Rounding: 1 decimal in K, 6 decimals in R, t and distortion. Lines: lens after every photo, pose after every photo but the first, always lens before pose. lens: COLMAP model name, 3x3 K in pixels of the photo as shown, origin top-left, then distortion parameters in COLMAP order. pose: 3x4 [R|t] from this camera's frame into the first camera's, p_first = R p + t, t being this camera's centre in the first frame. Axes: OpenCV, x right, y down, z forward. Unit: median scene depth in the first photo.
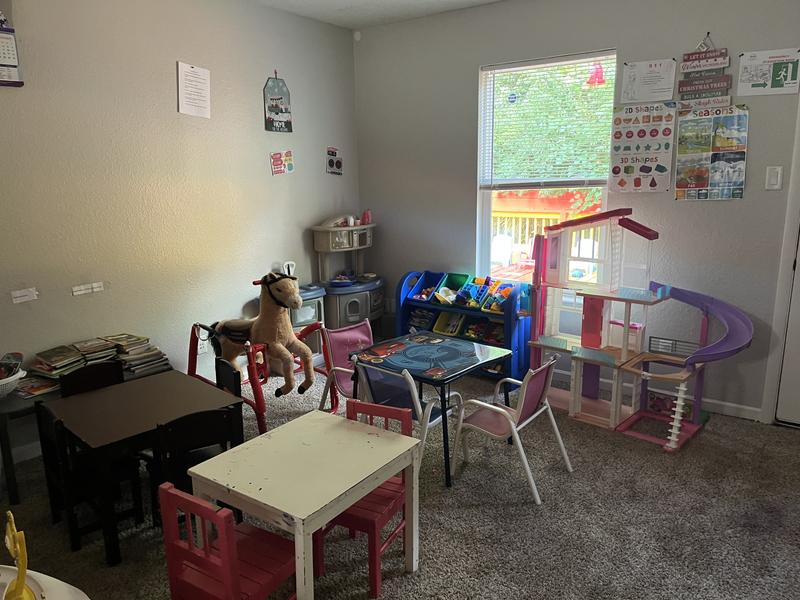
lens RADIAL K [[603.8, 0, 403.0], [0, 603.8, 302.0], [0, 0, 1]] dist [0.074689, -0.100749]
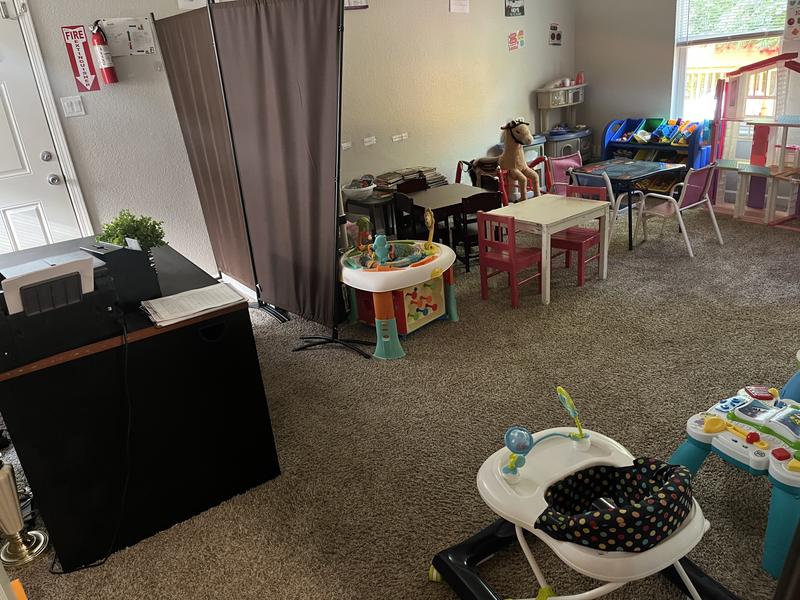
lens RADIAL K [[603.8, 0, 394.5], [0, 603.8, 299.8], [0, 0, 1]] dist [0.074689, -0.100749]
pose [[0.943166, 0.039767, -0.329935, 0.018347], [0.021360, 0.983507, 0.179603, 0.102095], [0.331635, -0.176442, 0.926761, -0.521223]]
